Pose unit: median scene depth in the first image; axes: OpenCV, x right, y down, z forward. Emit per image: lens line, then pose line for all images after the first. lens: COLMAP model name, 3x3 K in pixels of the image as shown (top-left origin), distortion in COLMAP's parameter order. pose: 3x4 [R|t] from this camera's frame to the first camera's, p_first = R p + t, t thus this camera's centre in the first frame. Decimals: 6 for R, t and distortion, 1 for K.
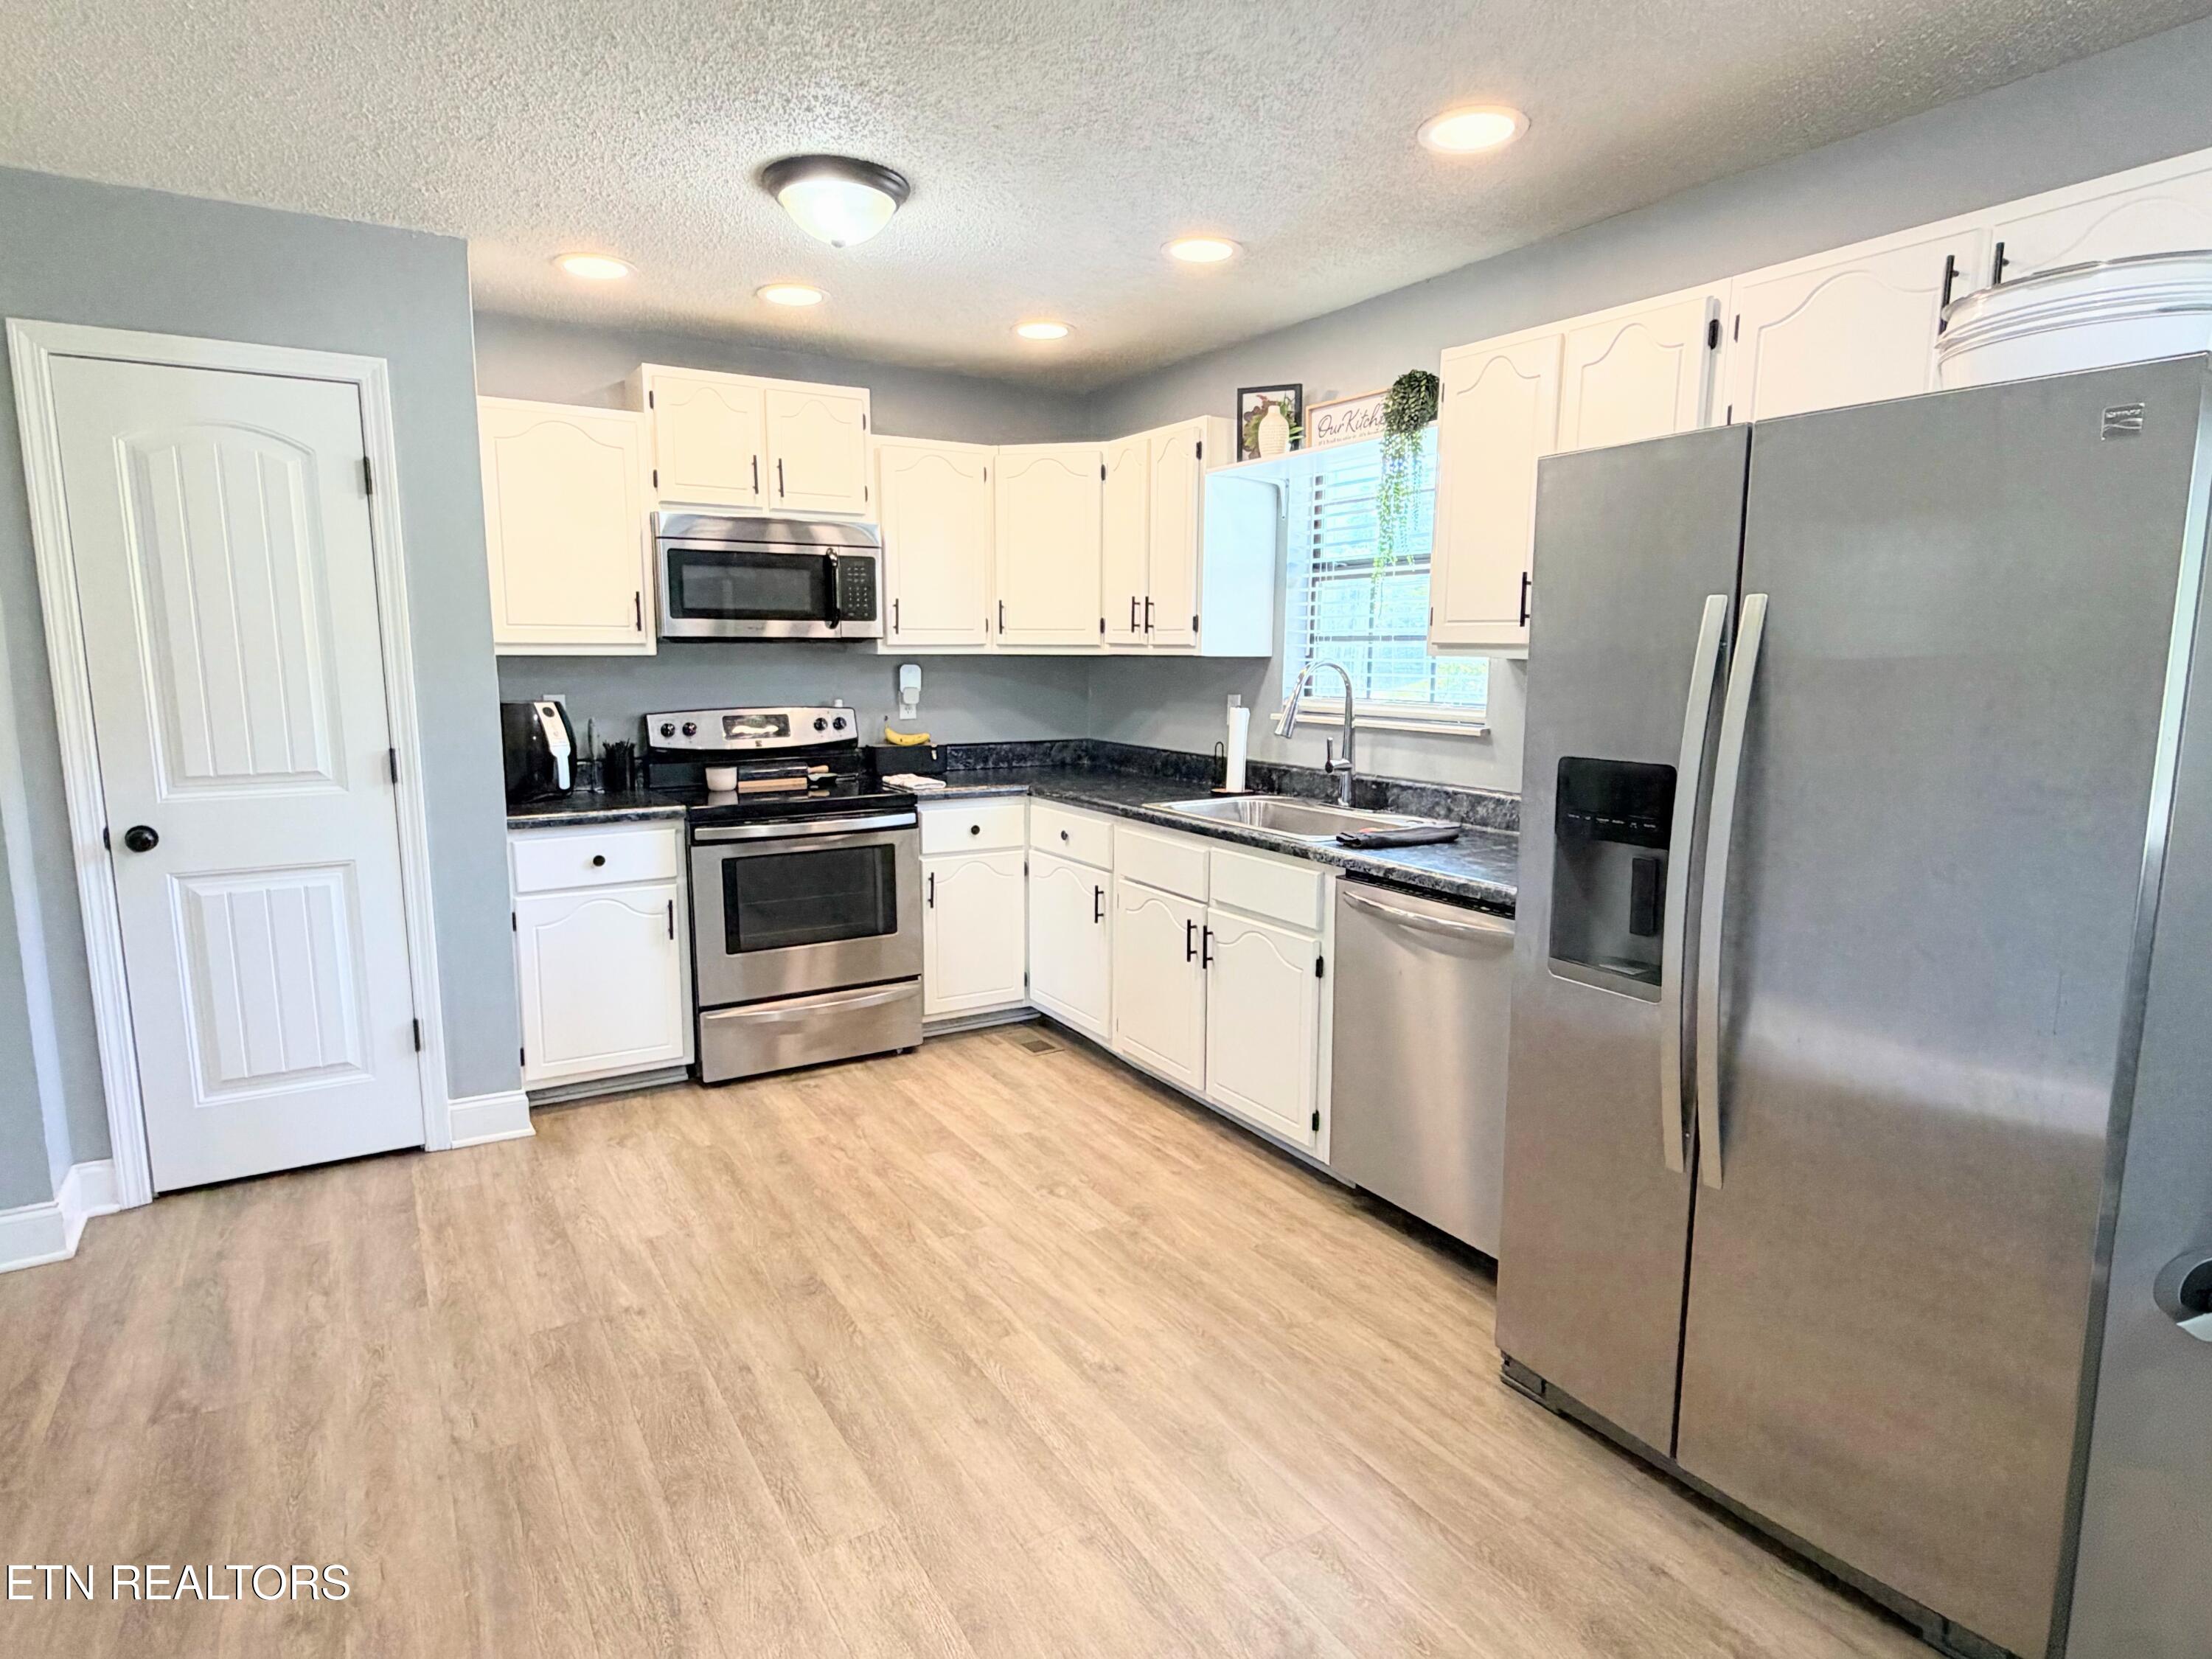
lens RADIAL K [[1199.2, 0, 1118.6], [0, 1199.2, 828.4], [0, 0, 1]] dist [-0.002378, -0.000268]
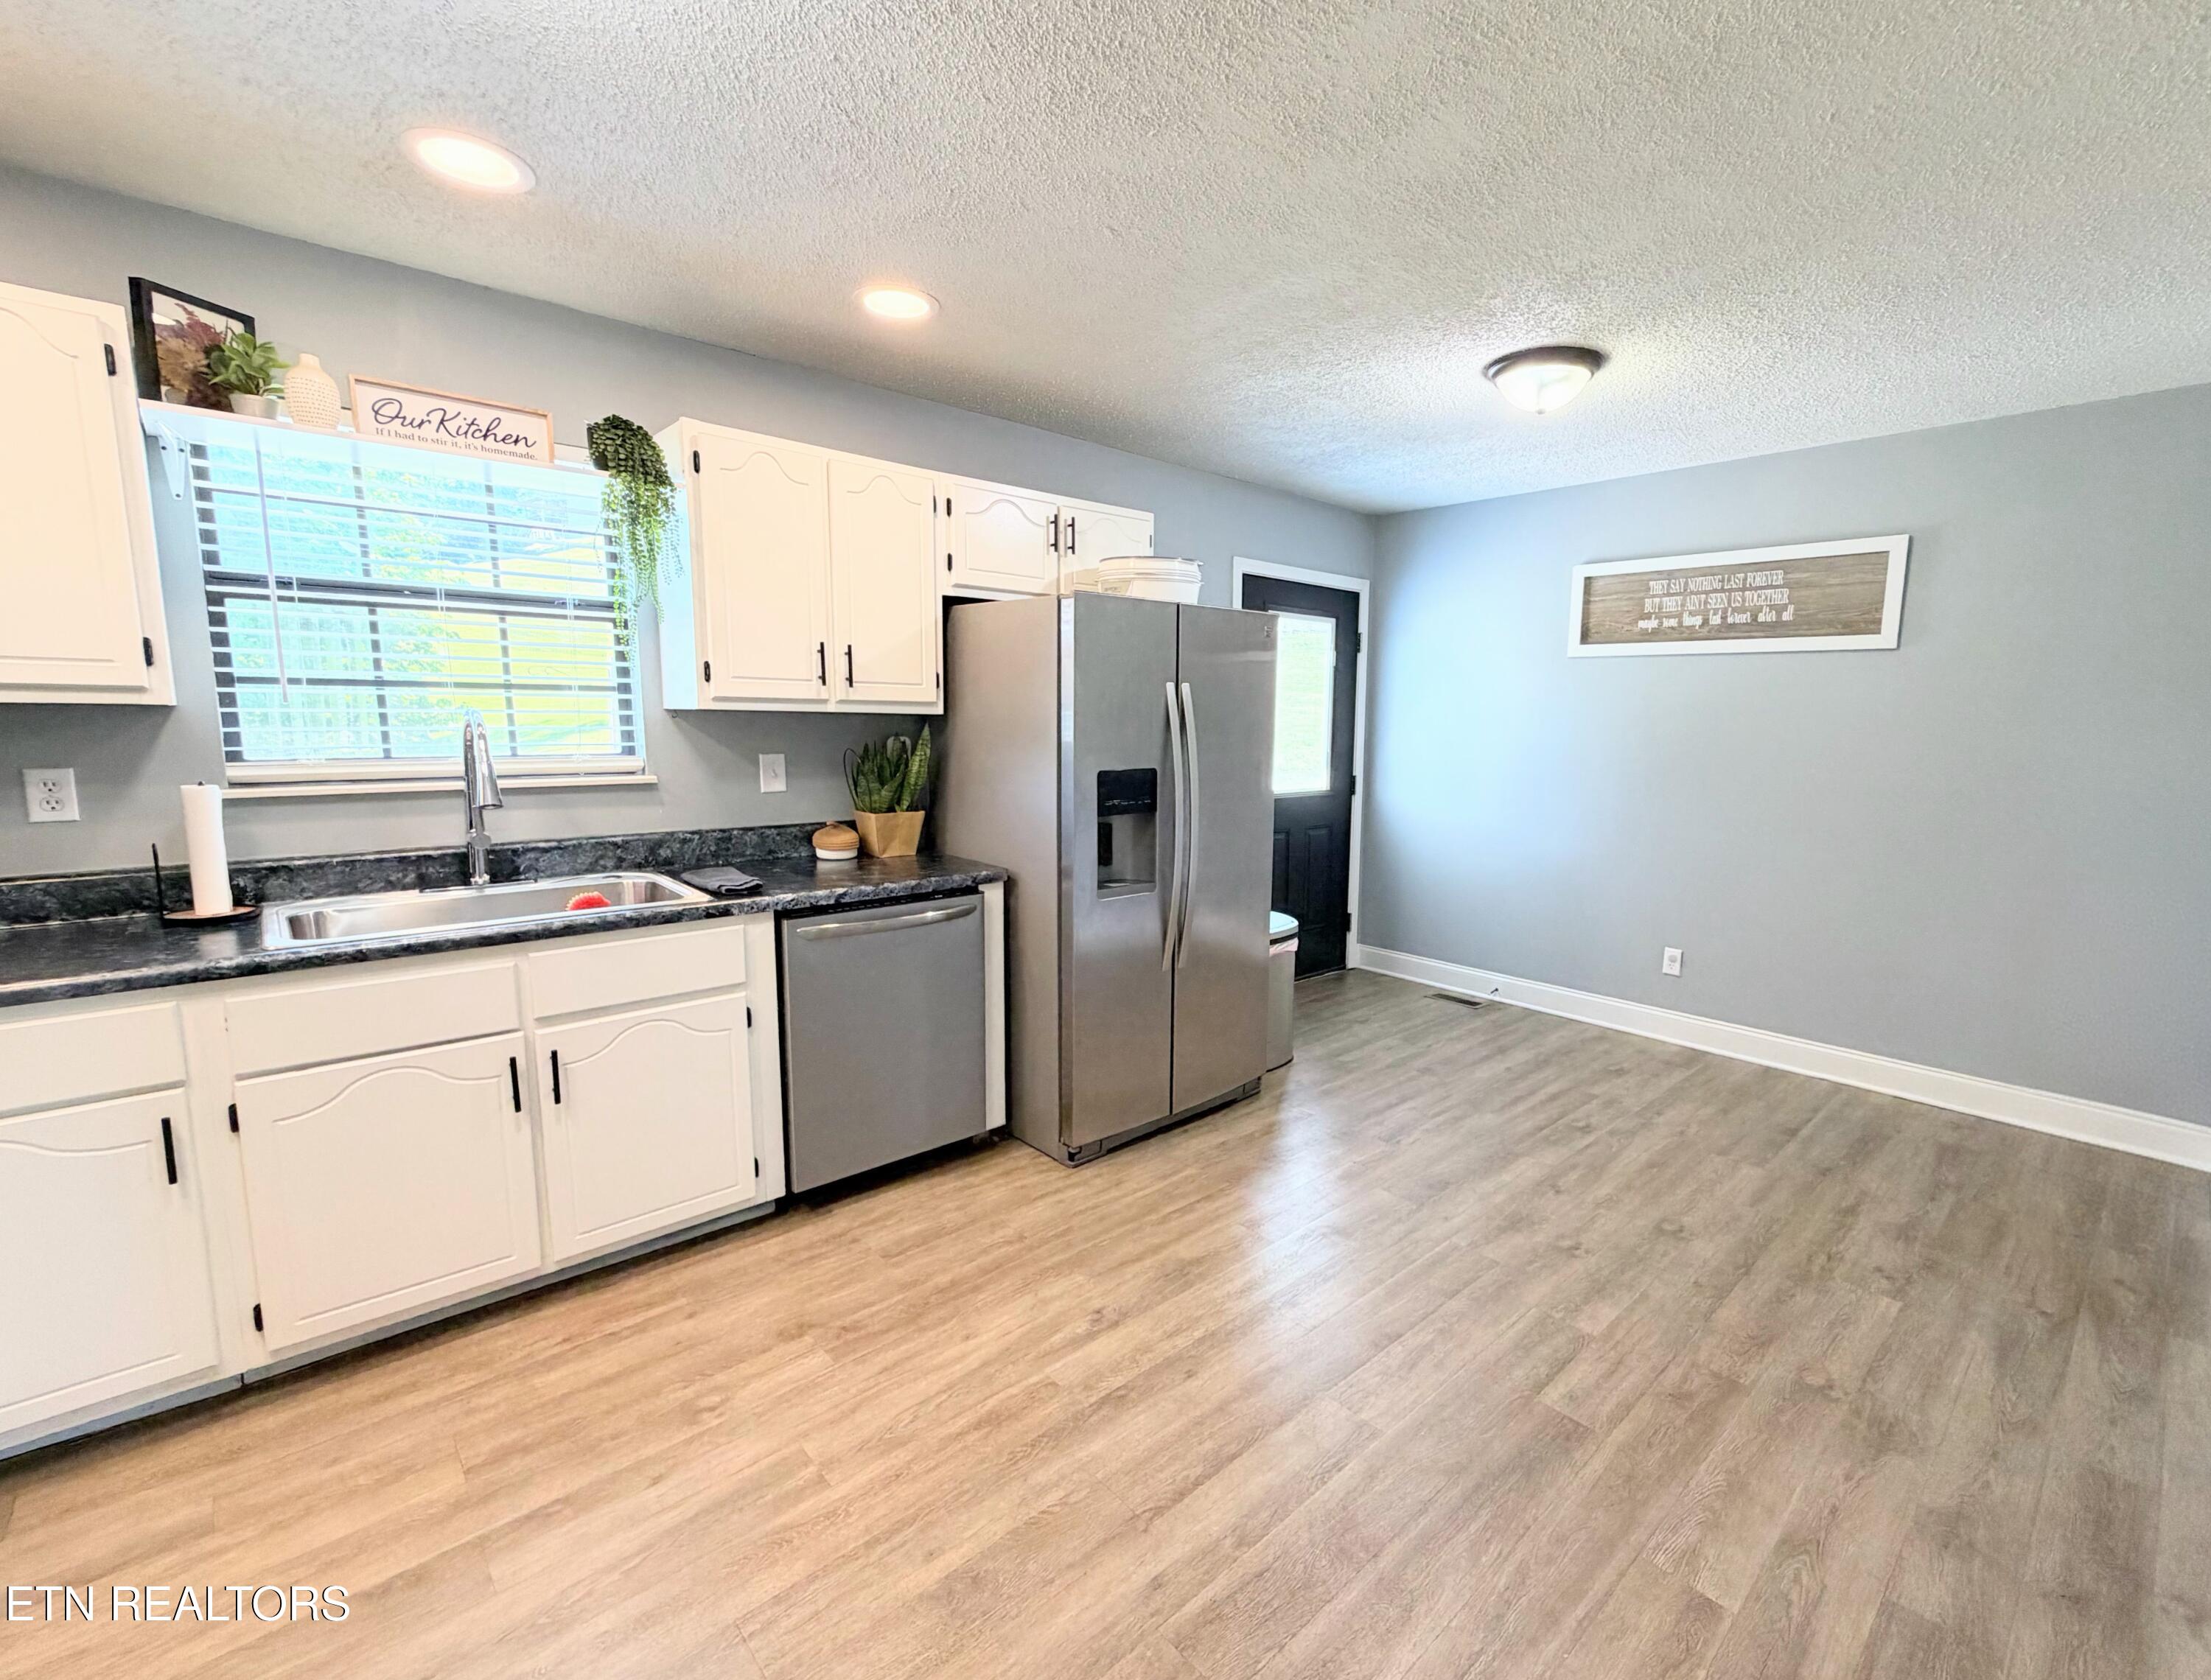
lens RADIAL K [[1017.3, 0, 1122.4], [0, 1017.3, 847.1], [0, 0, 1]] dist [-0.008794, 0.000740]
pose [[-0.180051, -0.139826, 0.973669, -0.699959], [0.129670, 0.977833, 0.164402, -0.123896], [-0.975073, 0.155857, -0.157929, 0.805665]]
